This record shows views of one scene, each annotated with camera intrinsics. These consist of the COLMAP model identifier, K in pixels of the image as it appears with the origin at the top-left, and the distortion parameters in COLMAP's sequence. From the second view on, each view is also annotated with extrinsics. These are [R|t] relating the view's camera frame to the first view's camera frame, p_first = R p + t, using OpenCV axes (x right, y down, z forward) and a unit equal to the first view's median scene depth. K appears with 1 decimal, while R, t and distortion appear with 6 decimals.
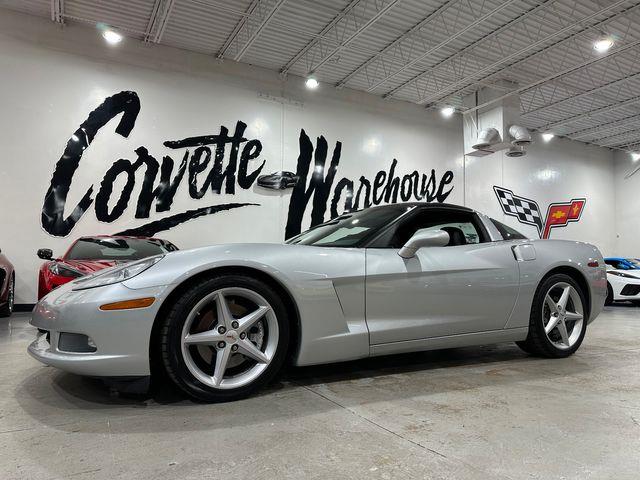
lens RADIAL K [[455.8, 0, 323.6], [0, 455.8, 245.0], [0, 0, 1]] dist [0.040731, -0.052696]
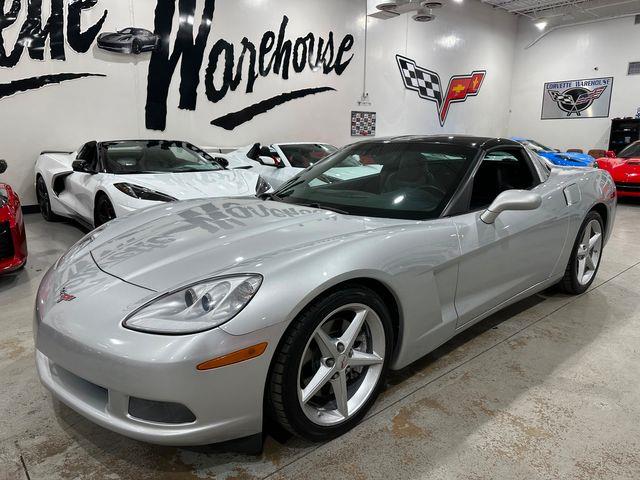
lens RADIAL K [[455.8, 0, 321.7], [0, 455.8, 237.9], [0, 0, 1]] dist [0.040731, -0.052696]
pose [[0.977032, -0.047015, 0.207843, 0.035417], [-0.012611, 0.960891, 0.276638, -0.040500], [-0.212720, -0.272905, 0.938229, 0.127309]]
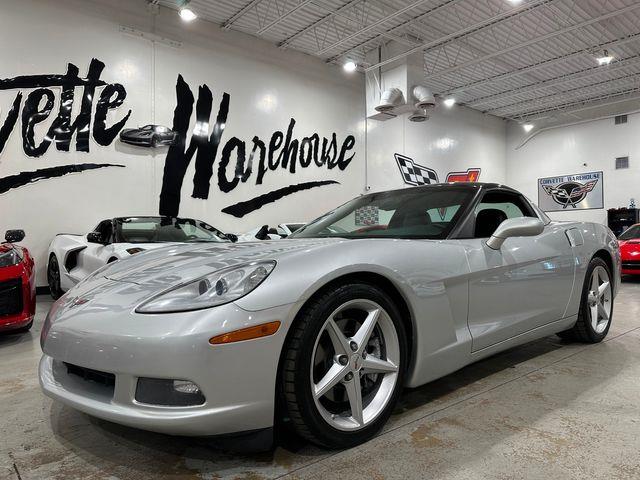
lens RADIAL K [[455.8, 0, 323.9], [0, 455.8, 237.5], [0, 0, 1]] dist [0.040731, -0.052696]
pose [[0.978151, -0.012637, 0.207512, 0.031256], [0.001636, 0.998588, 0.053102, -0.004300], [-0.207890, -0.051602, 0.976790, 0.116635]]
